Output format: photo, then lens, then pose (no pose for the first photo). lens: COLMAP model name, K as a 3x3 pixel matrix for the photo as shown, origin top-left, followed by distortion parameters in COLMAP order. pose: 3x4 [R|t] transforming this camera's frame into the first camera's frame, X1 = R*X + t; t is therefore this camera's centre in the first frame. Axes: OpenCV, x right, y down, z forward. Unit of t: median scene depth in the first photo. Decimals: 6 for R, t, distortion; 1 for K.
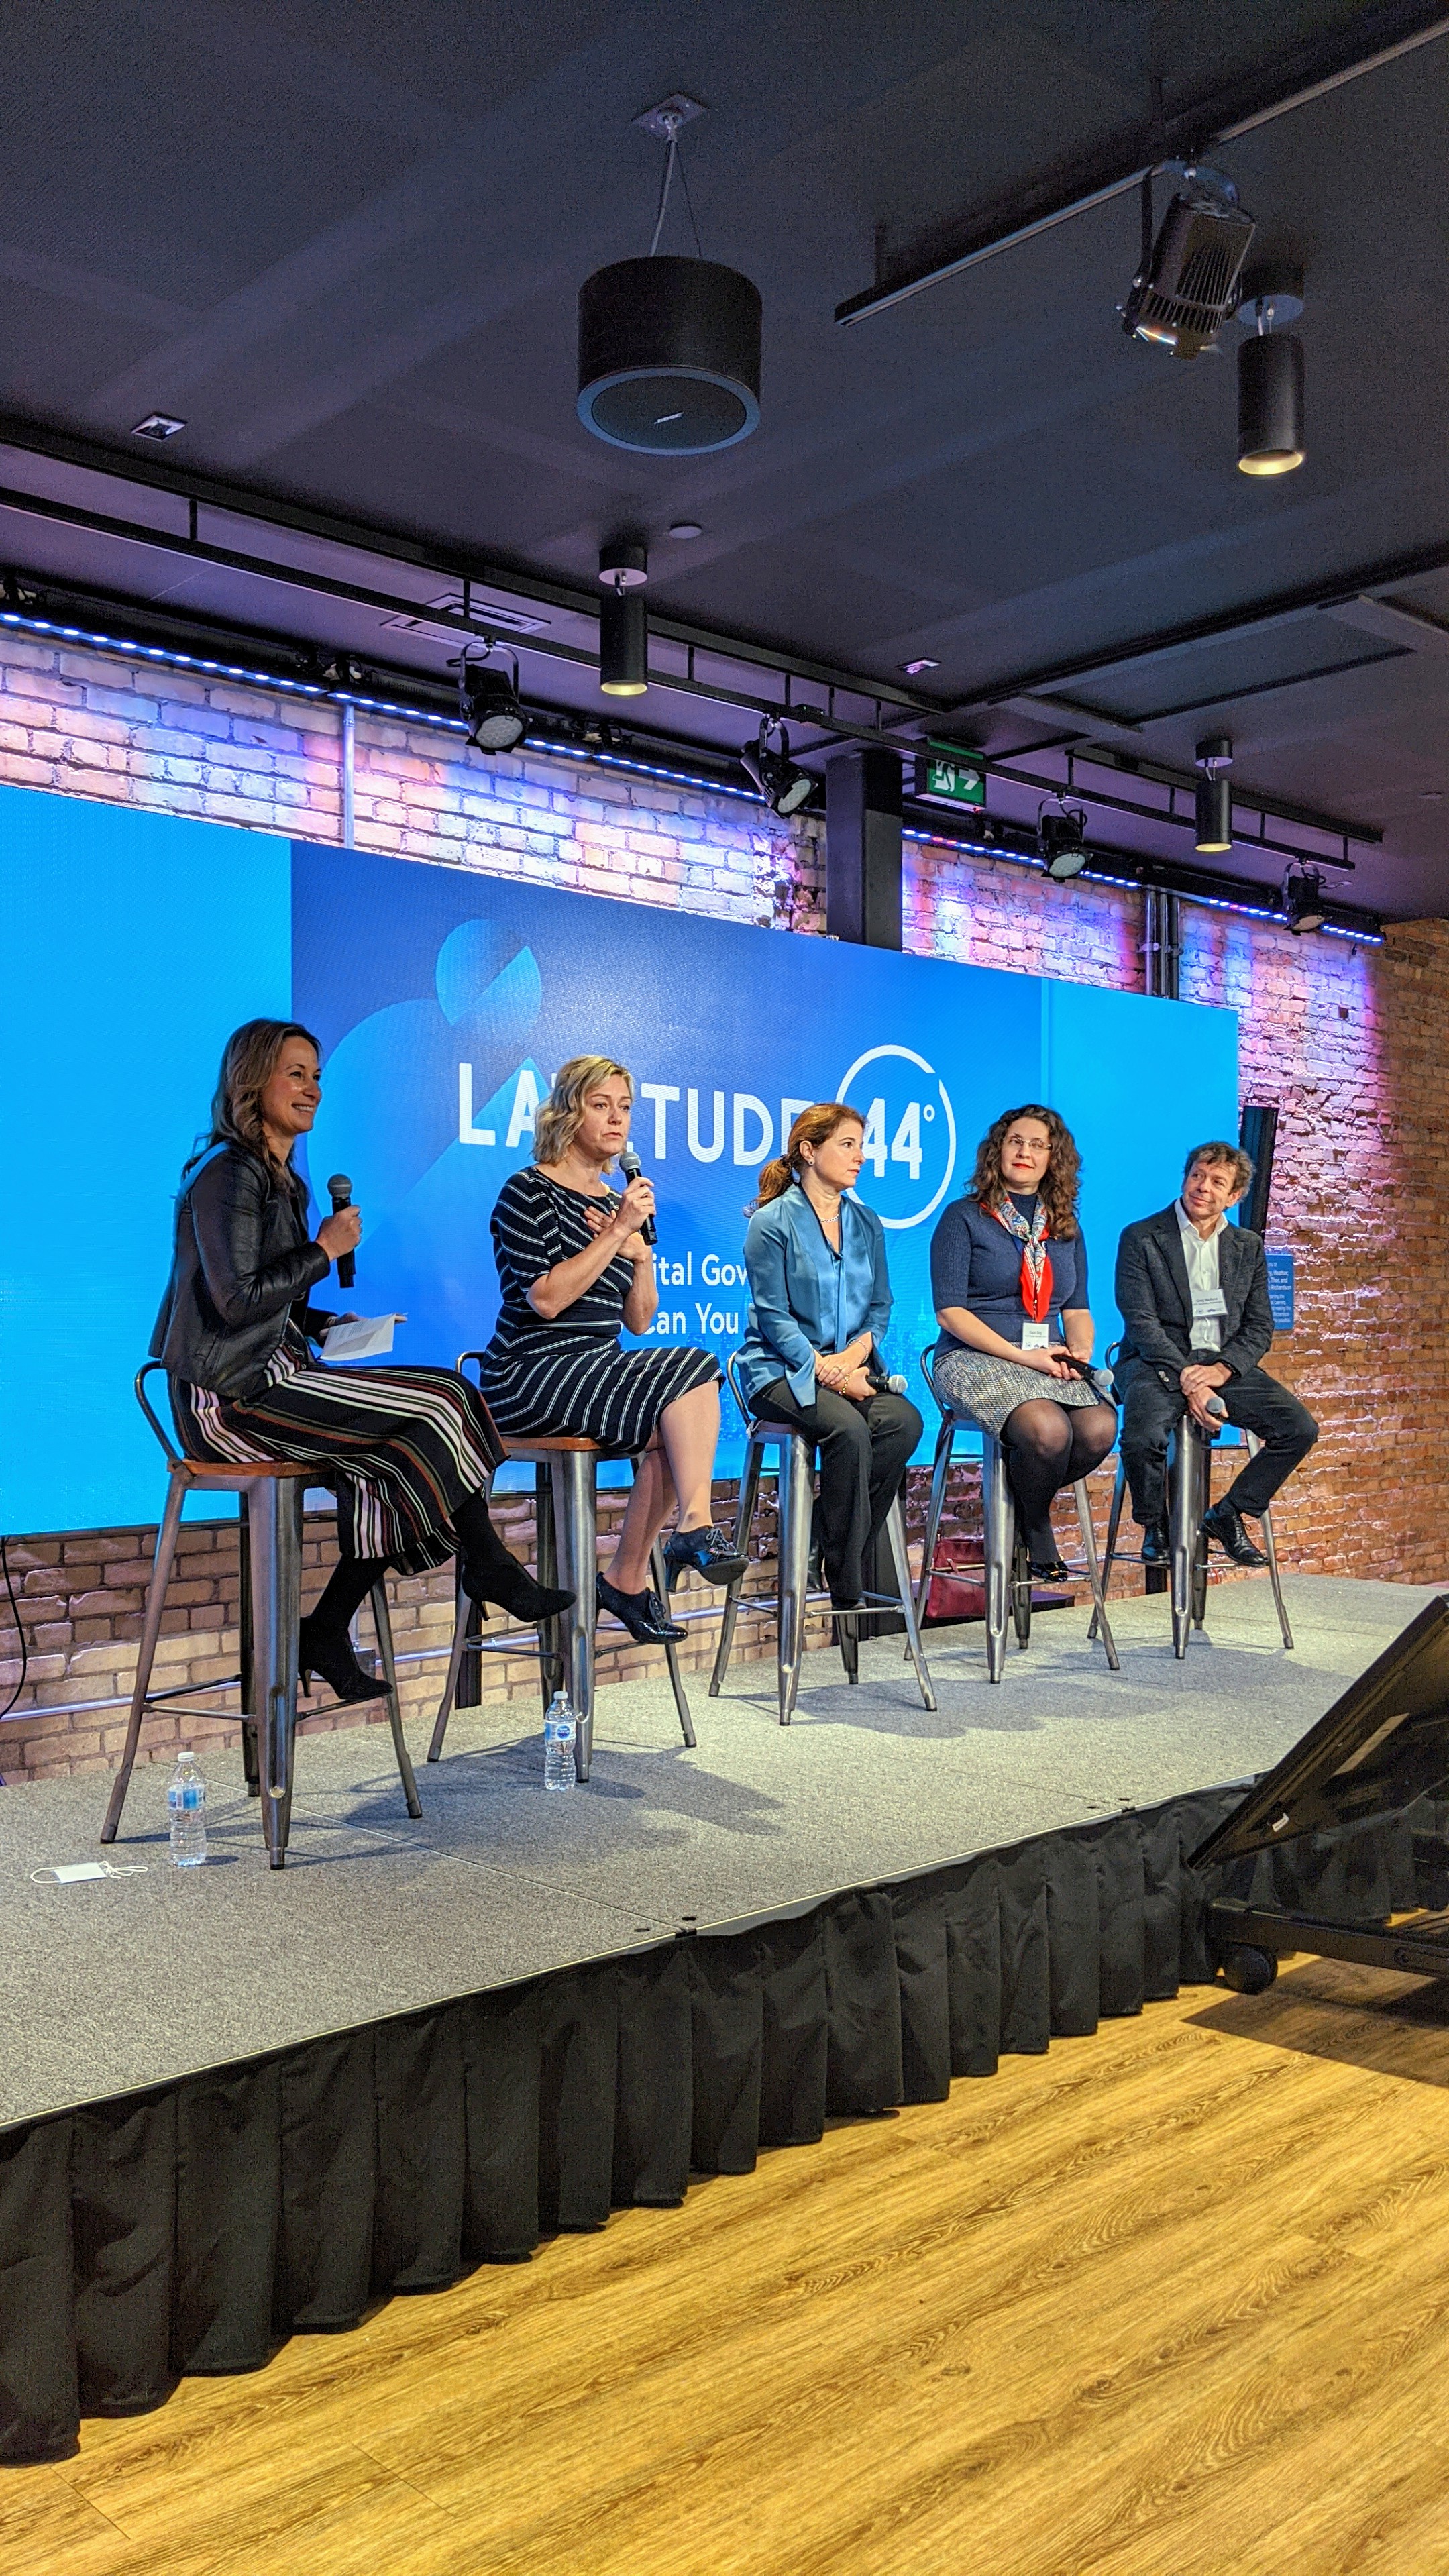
lens RADIAL K [[2032.9, 0, 732.4], [0, 2032.9, 1298.5], [0, 0, 1]] dist [0.129246, -0.372295]
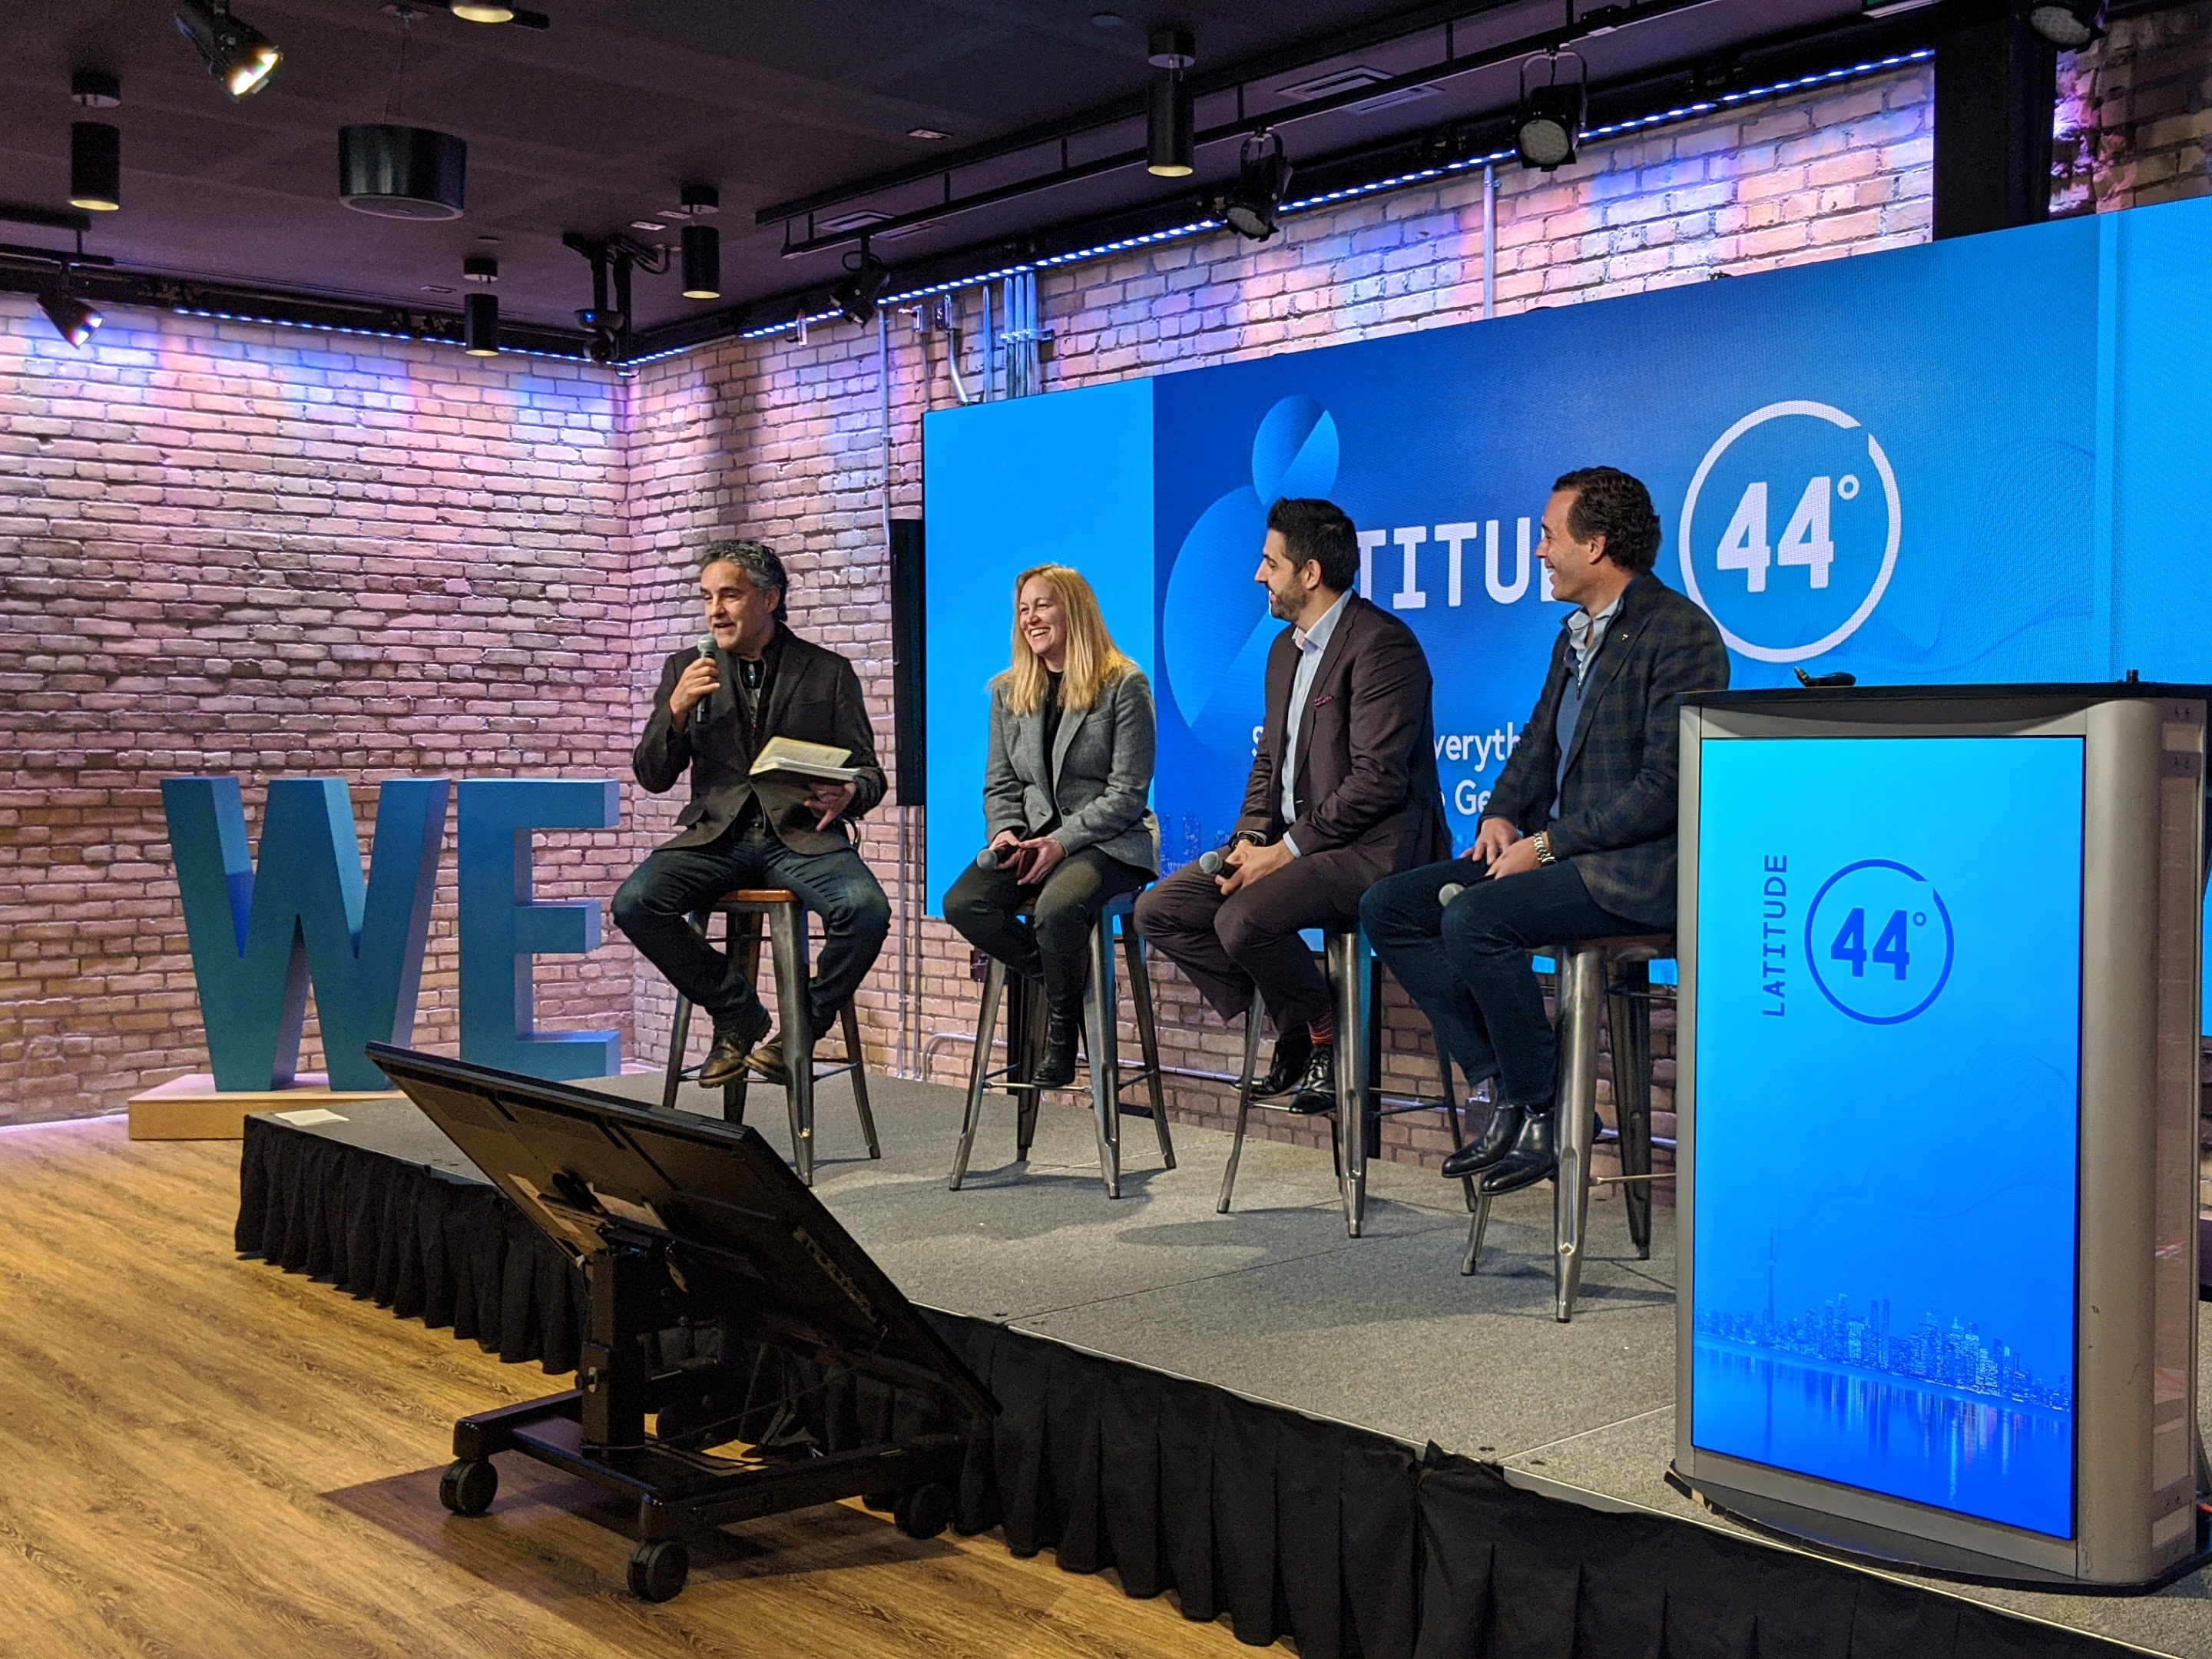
lens RADIAL K [[2343.5, 0, 1299.4], [0, 2343.5, 840.2], [0, 0, 1]] dist [0.121670, -0.281483]
pose [[0.025597, 0.041618, -0.998806, 0.965614], [0.008162, 0.999091, 0.041839, -0.008249], [0.999639, -0.009223, 0.025234, 0.863779]]
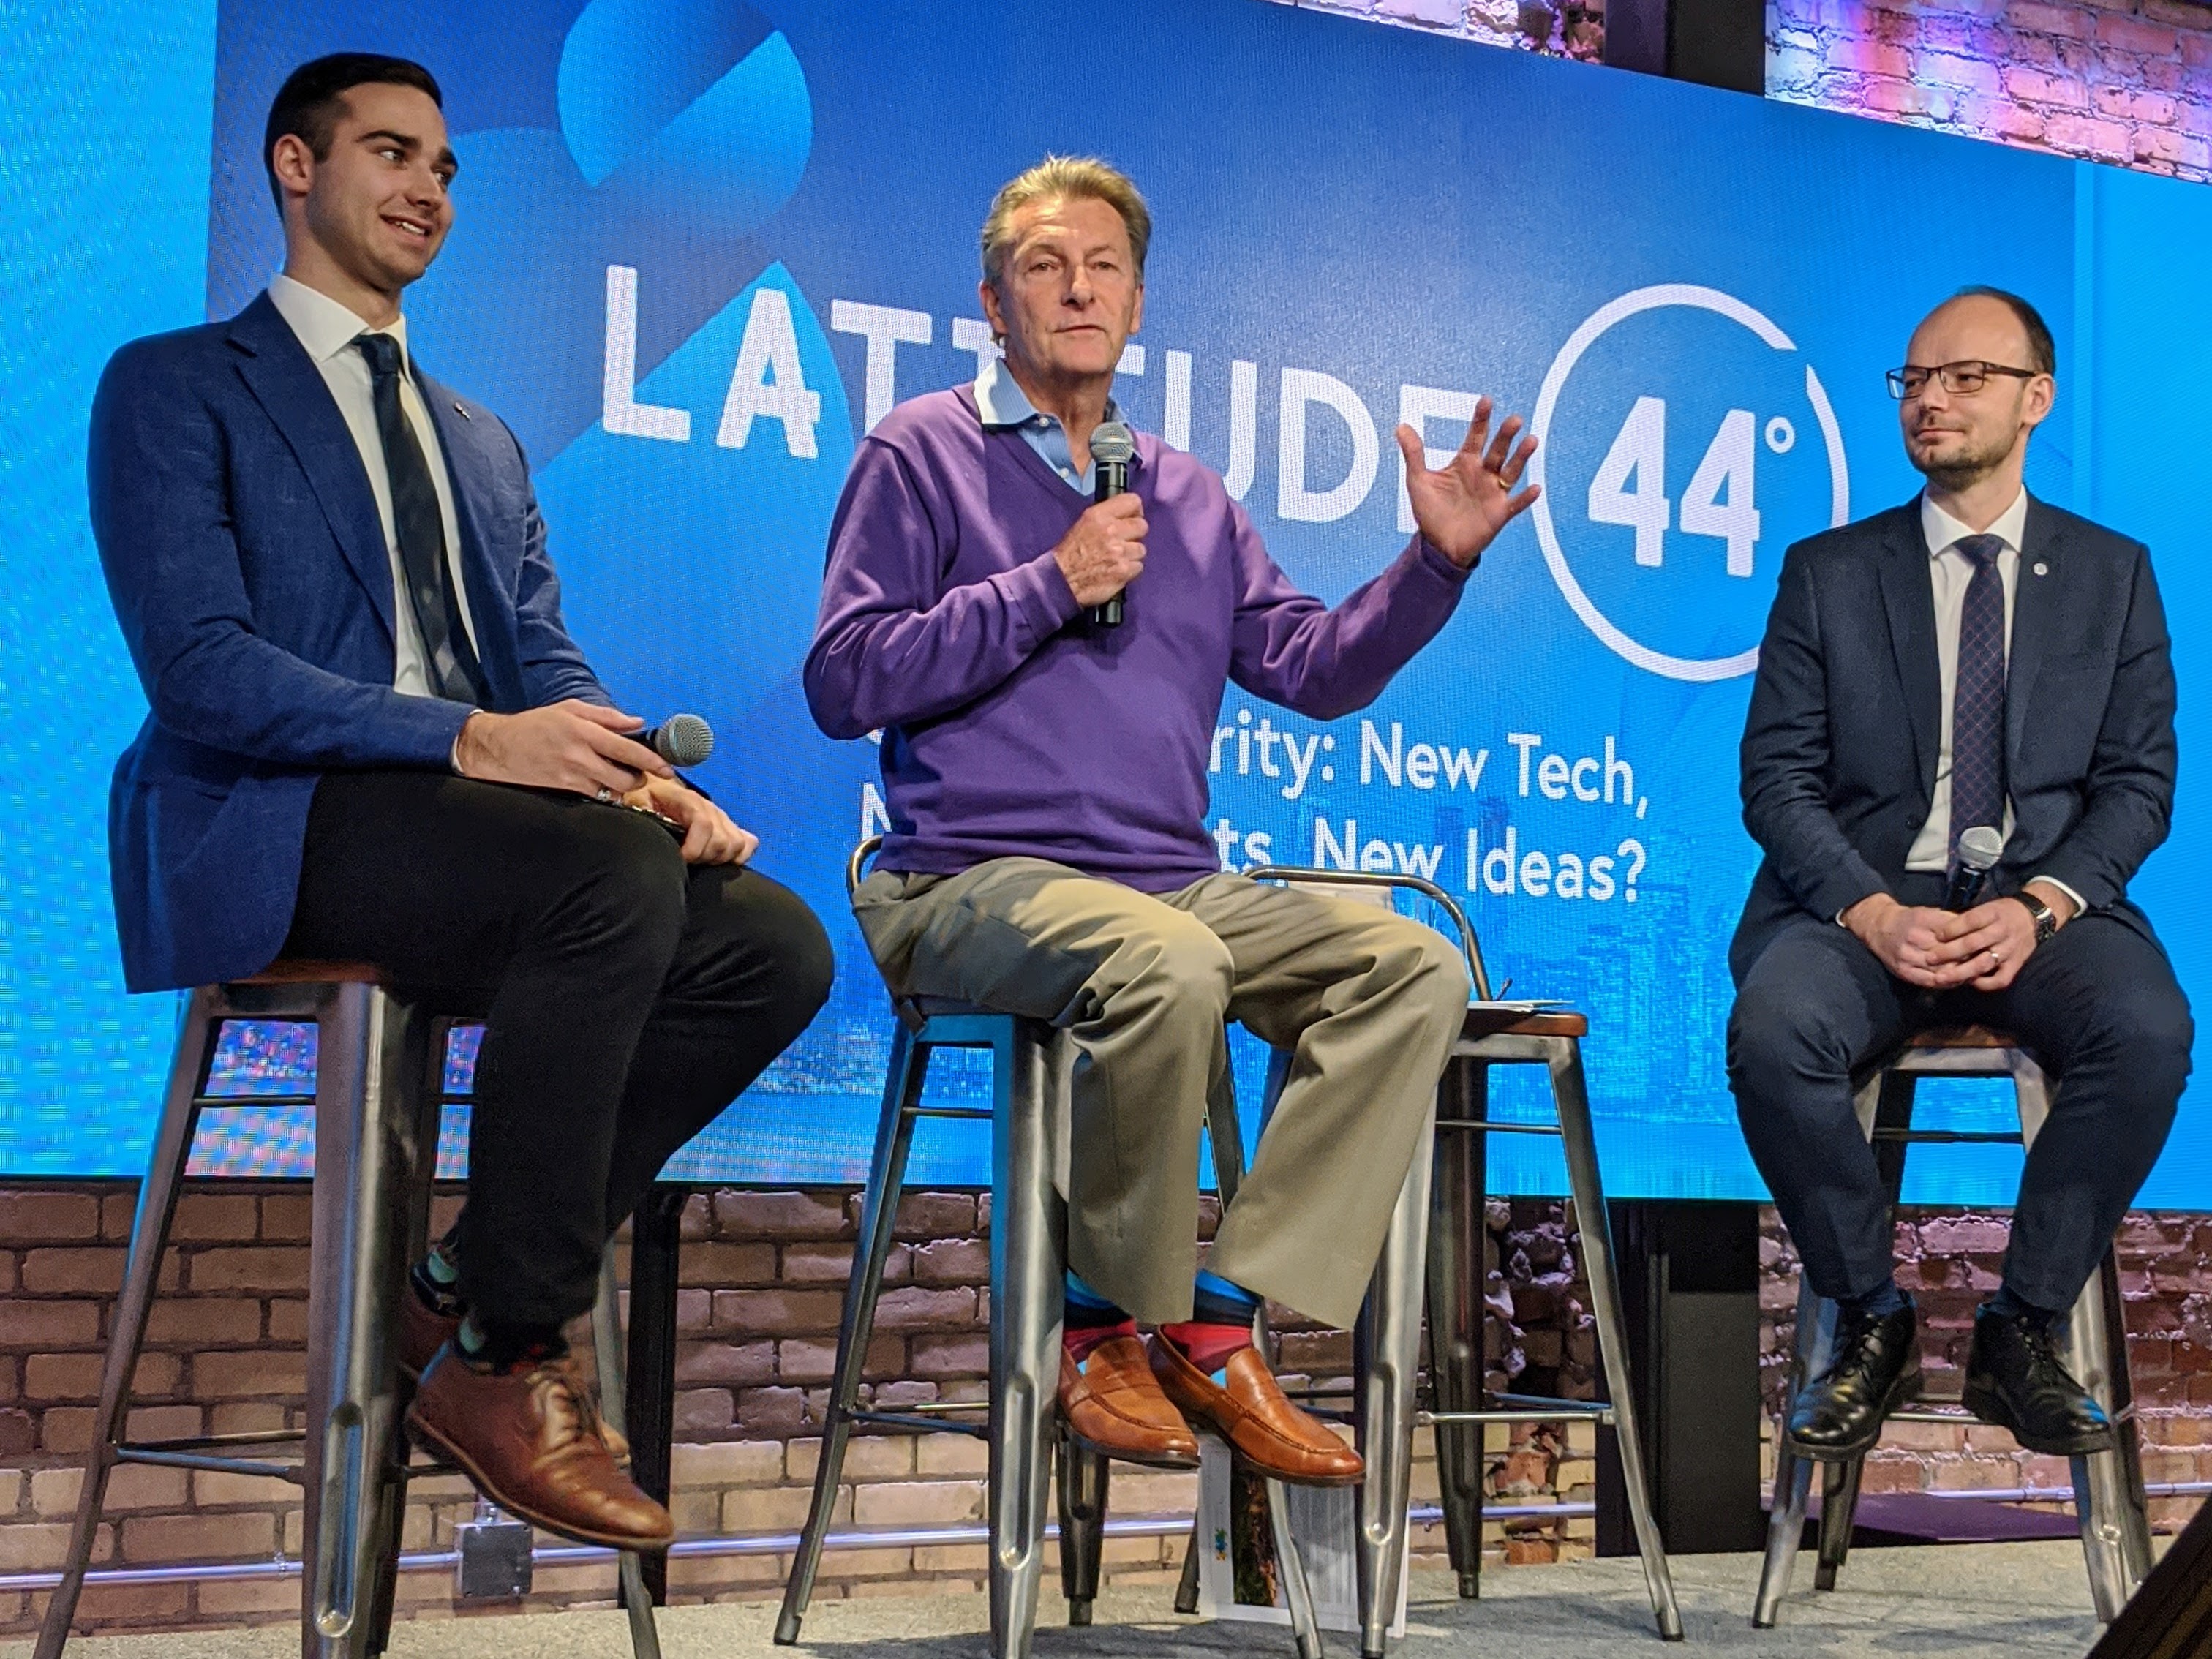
lens RADIAL K [[3587.2, 0, 1123.4], [0, 3587.2, 878.7], [0, 0, 1]] dist [0.223057, -0.883694]
pose [[0.968400, 0.003818, -0.249373, 0.171469], [-0.020441, 0.997734, -0.064105, 0.070187], [0.248563, 0.067177, 0.966283, 0.193520]]
